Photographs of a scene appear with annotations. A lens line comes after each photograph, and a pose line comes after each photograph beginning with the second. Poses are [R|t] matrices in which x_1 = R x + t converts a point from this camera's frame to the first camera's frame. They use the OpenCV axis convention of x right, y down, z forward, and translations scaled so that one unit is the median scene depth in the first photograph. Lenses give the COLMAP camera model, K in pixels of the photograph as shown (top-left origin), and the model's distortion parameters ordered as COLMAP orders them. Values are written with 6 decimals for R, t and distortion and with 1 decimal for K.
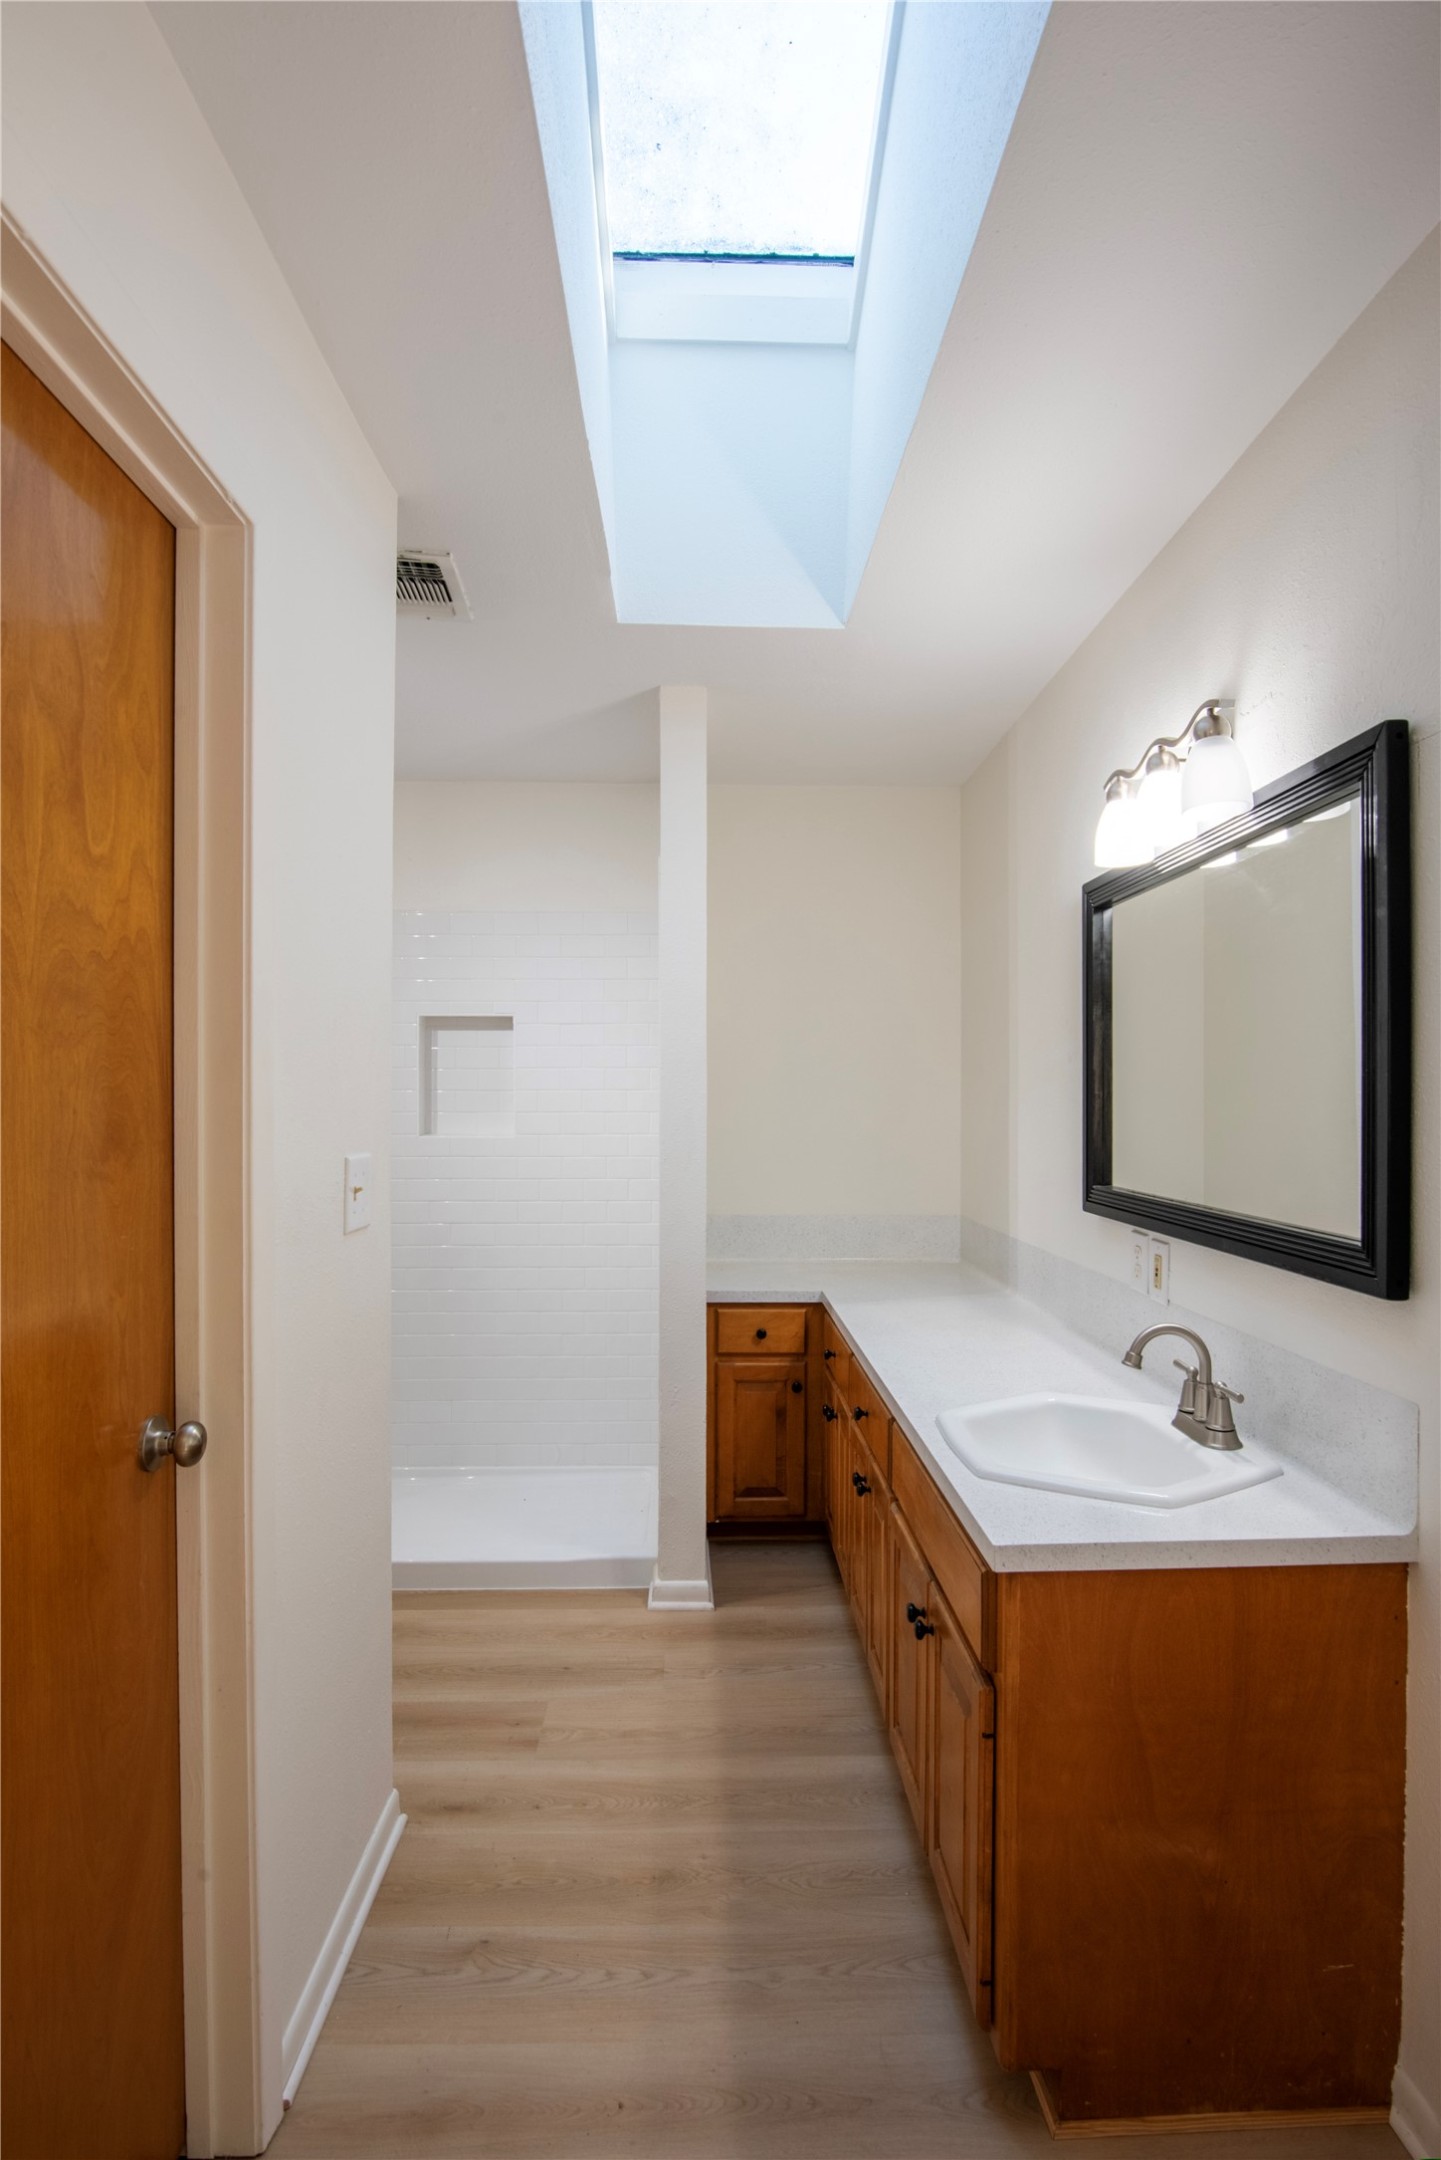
lens RADIAL K [[1082.1, 0, 720.5], [0, 1082.1, 1080.0], [0, 0, 1]] dist [-0.024032, -0.000120]
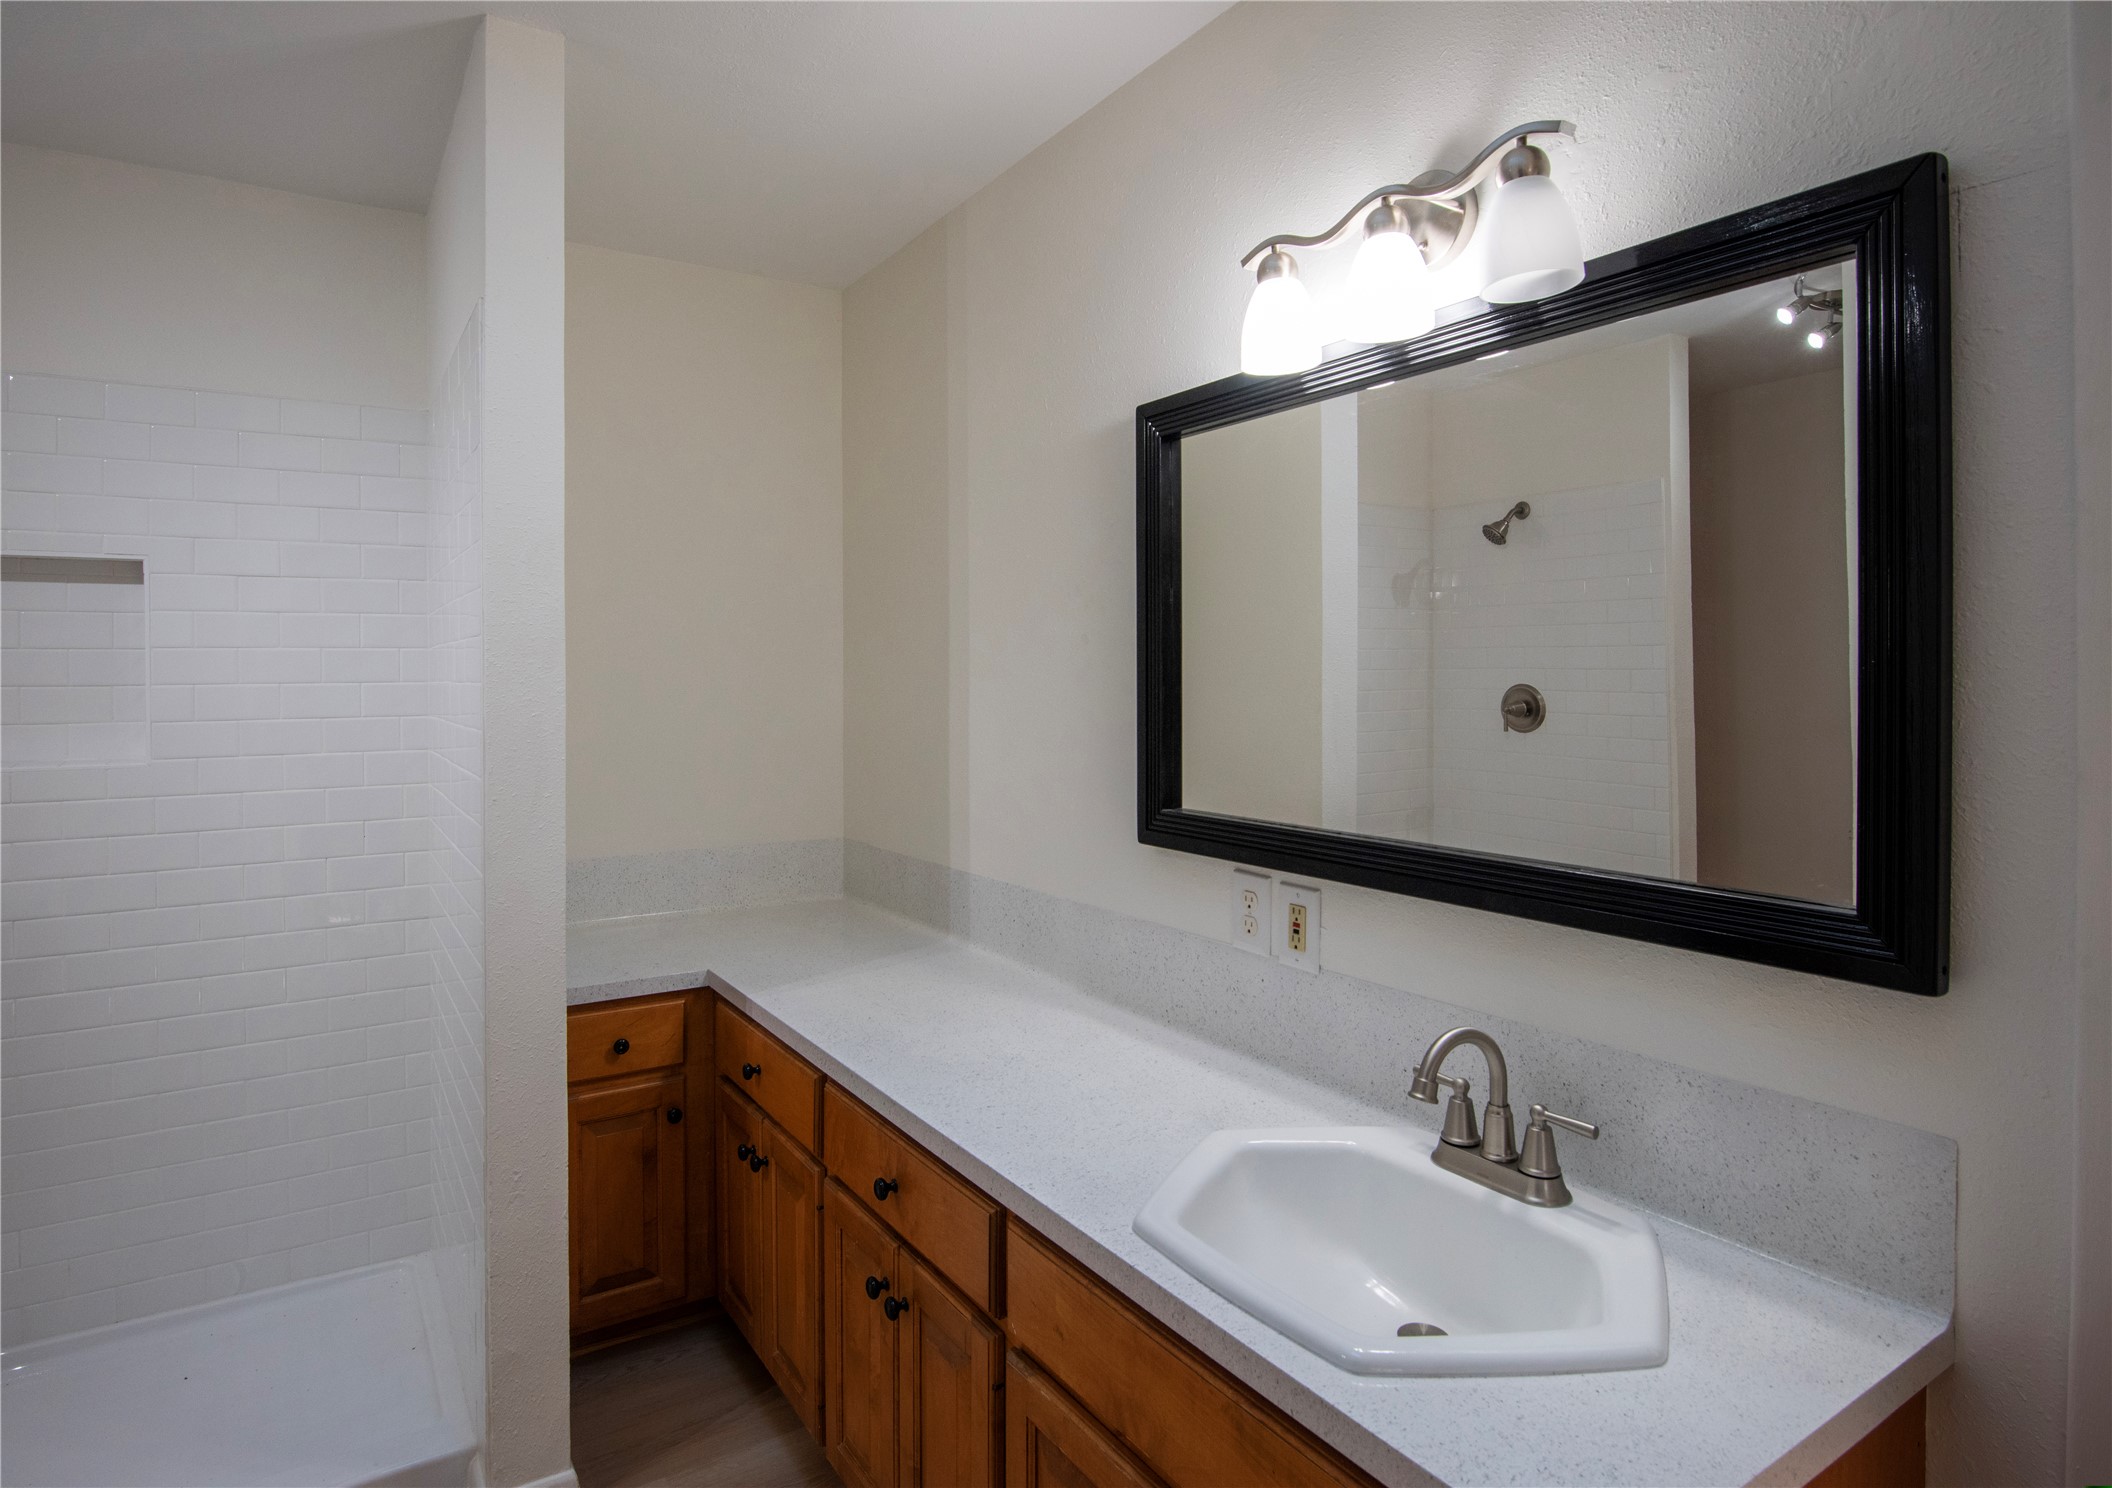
lens RADIAL K [[1126.7, 0, 967.4], [0, 1126.7, 655.3], [0, 0, 1]] dist [-0.026439, 0.001038]
pose [[0.874808, -0.001250, 0.484468, -0.144125], [0.002355, 0.999996, -0.001672, -0.007429], [-0.484464, 0.002603, 0.874808, 0.376800]]
